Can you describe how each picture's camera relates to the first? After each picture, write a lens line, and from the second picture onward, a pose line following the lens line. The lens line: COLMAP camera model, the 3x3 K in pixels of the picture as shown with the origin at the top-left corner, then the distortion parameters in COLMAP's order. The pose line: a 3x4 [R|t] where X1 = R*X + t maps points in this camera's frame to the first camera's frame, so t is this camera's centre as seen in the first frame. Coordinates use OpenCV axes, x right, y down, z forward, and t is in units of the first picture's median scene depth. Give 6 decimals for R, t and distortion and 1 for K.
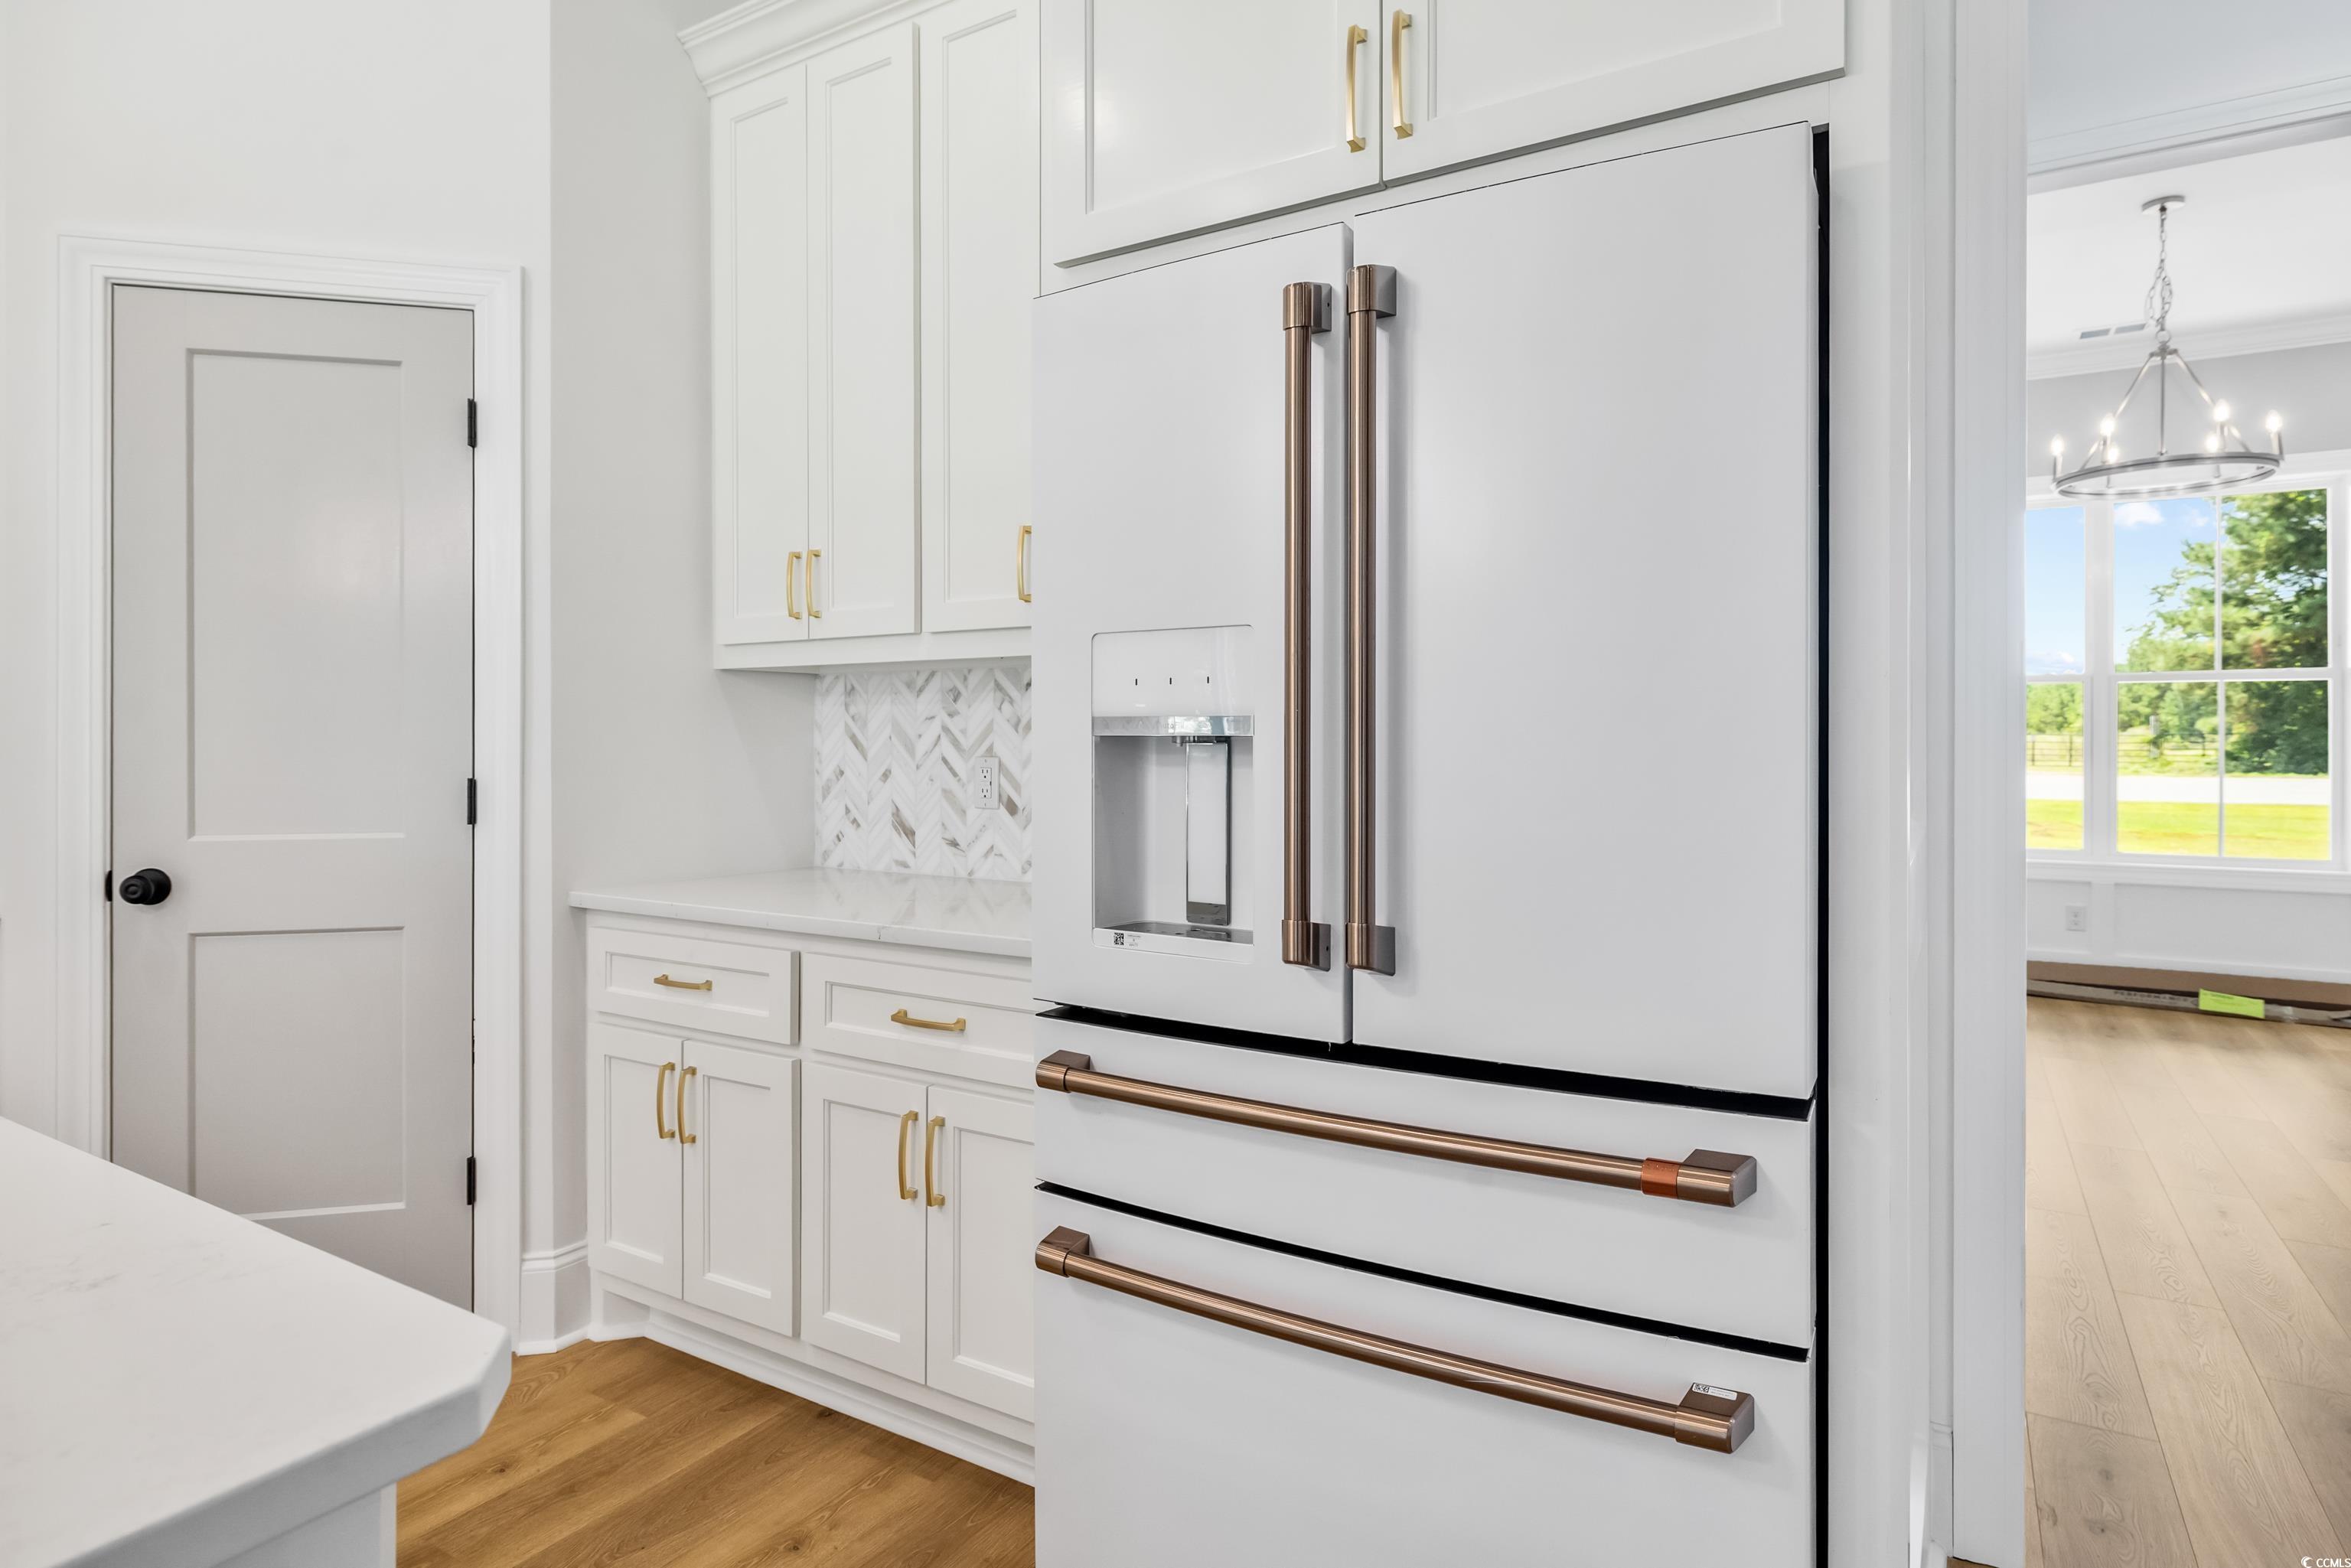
lens RADIAL K [[1257.8, 0, 1174.4], [0, 1257.8, 758.6], [0, 0, 1]] dist [-0.001750, -0.000356]
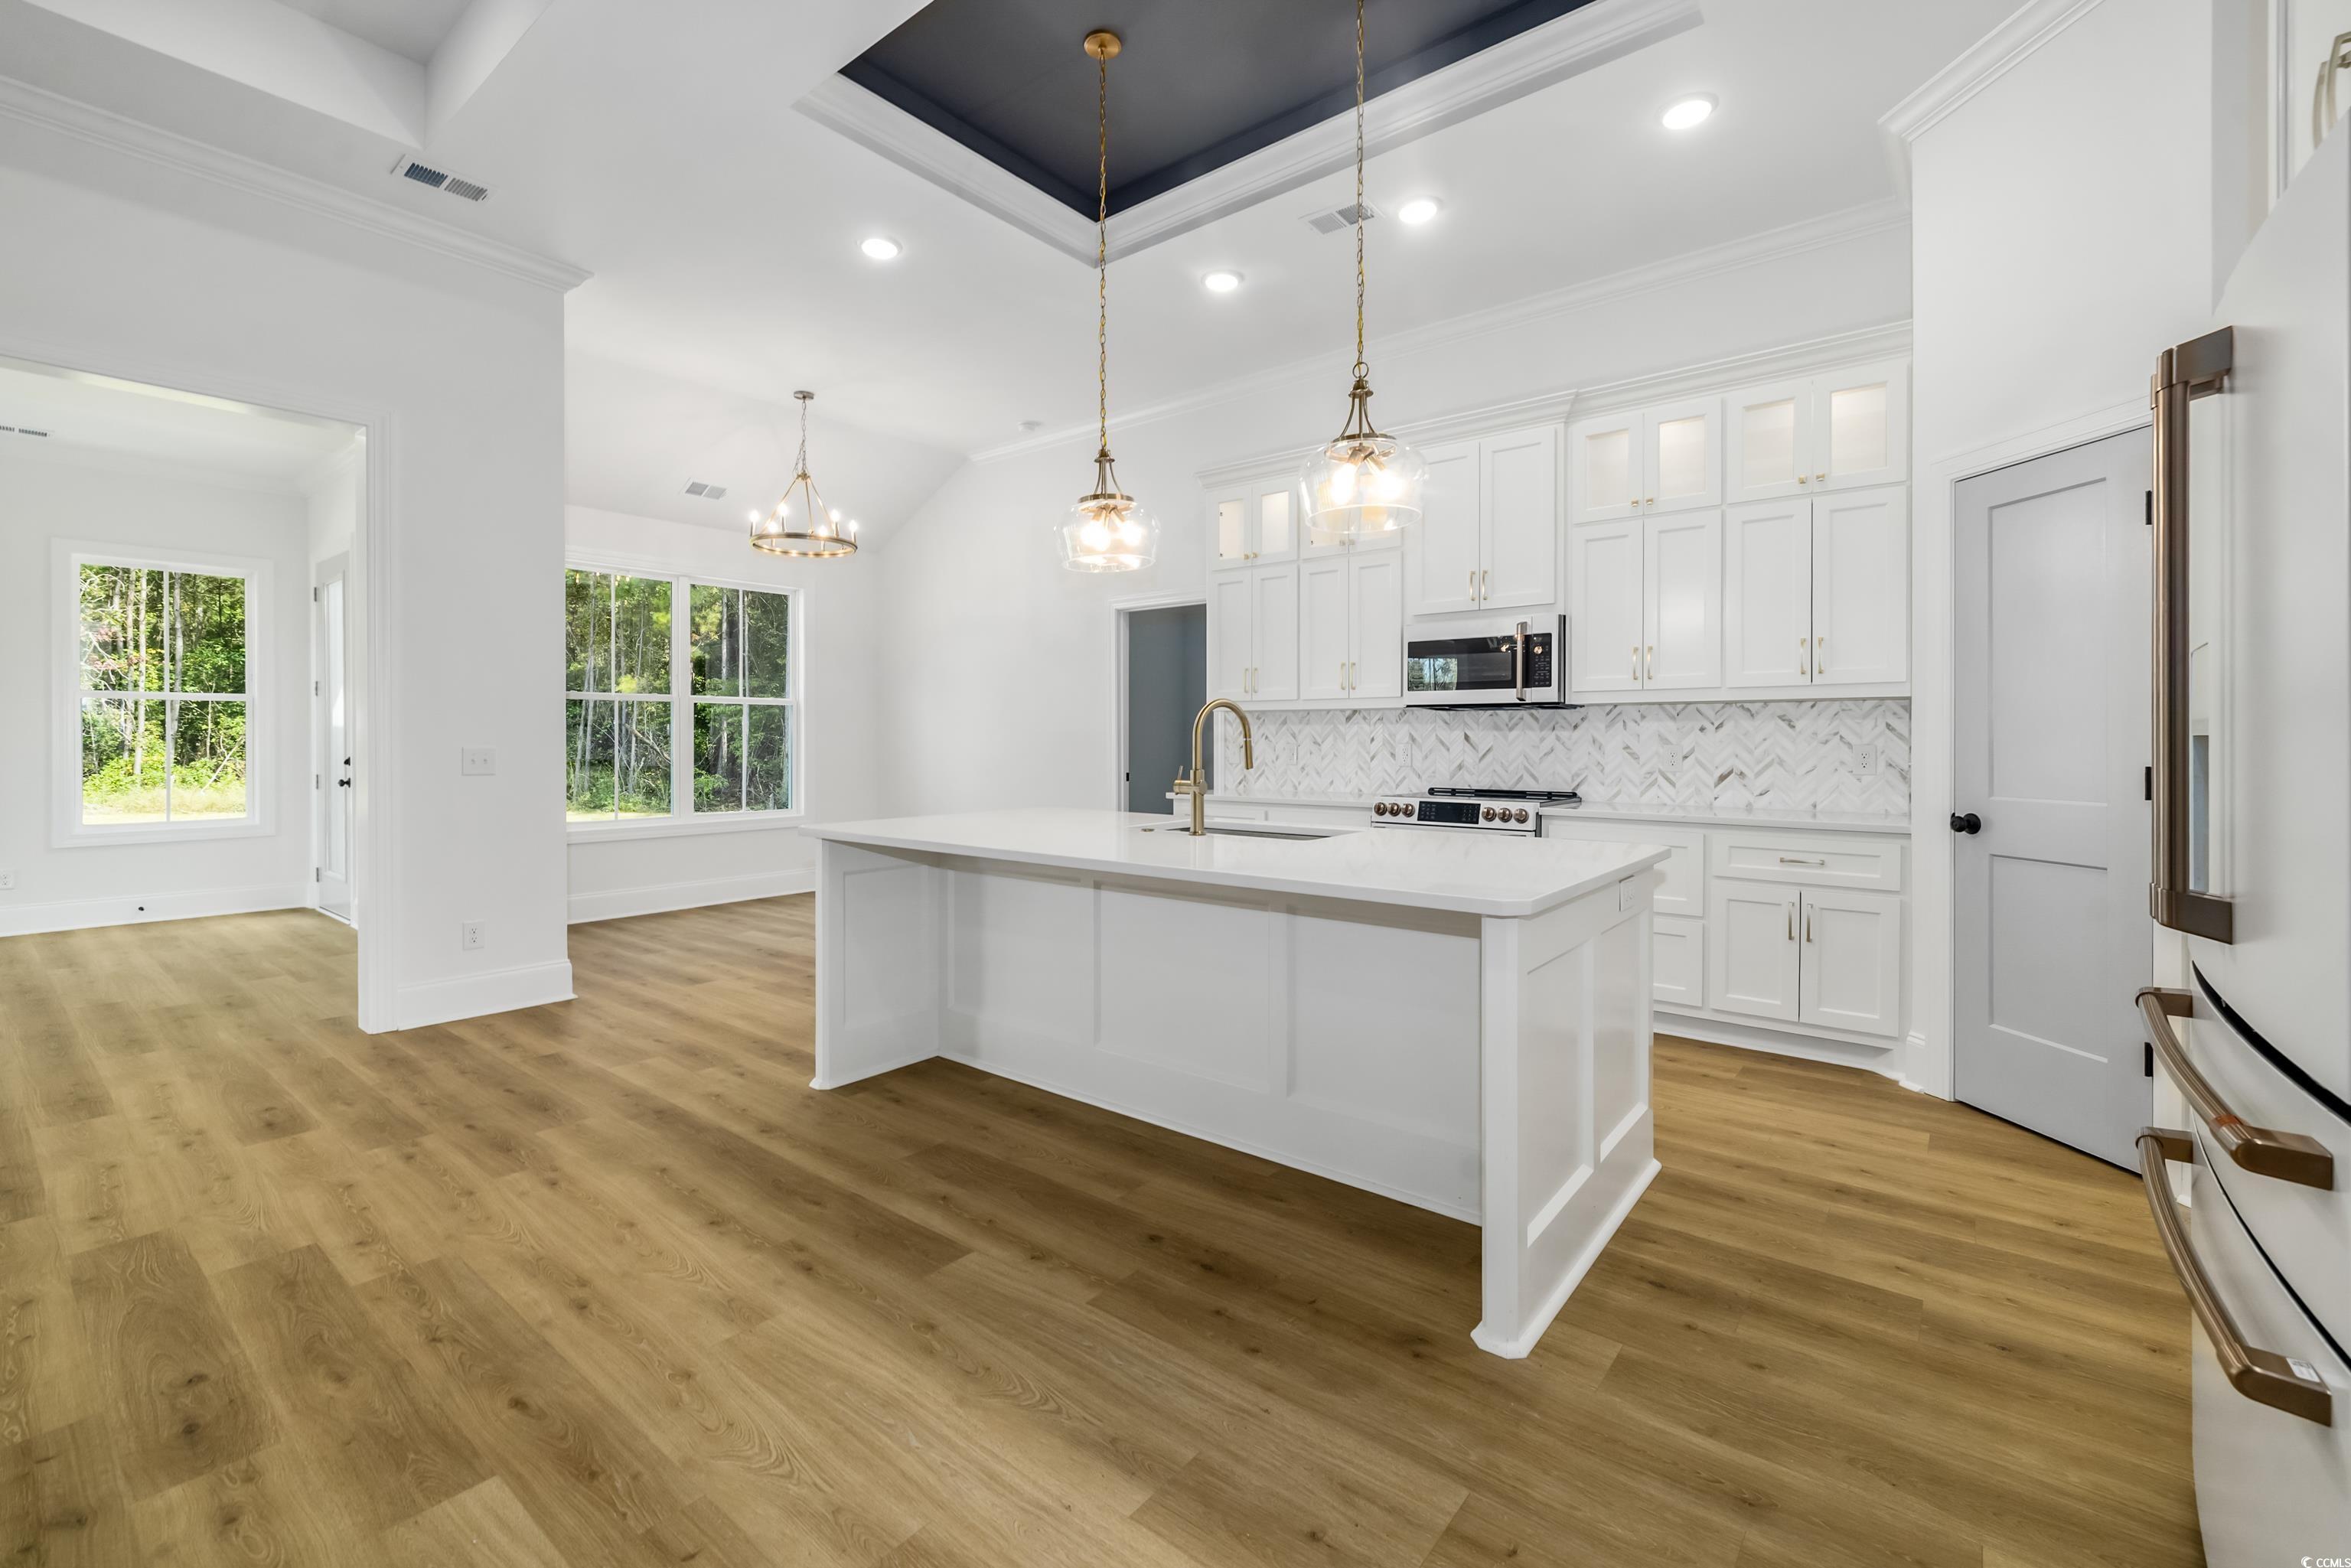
lens RADIAL K [[982.6, 0, 1180.9], [0, 982.6, 773.1], [0, 0, 1]] dist [0.001536, -0.000278]
pose [[-0.124137, 0.026977, -0.991898, 0.782632], [-0.000476, 0.999629, 0.027246, -0.005027], [0.992265, 0.003855, -0.124078, 0.104793]]
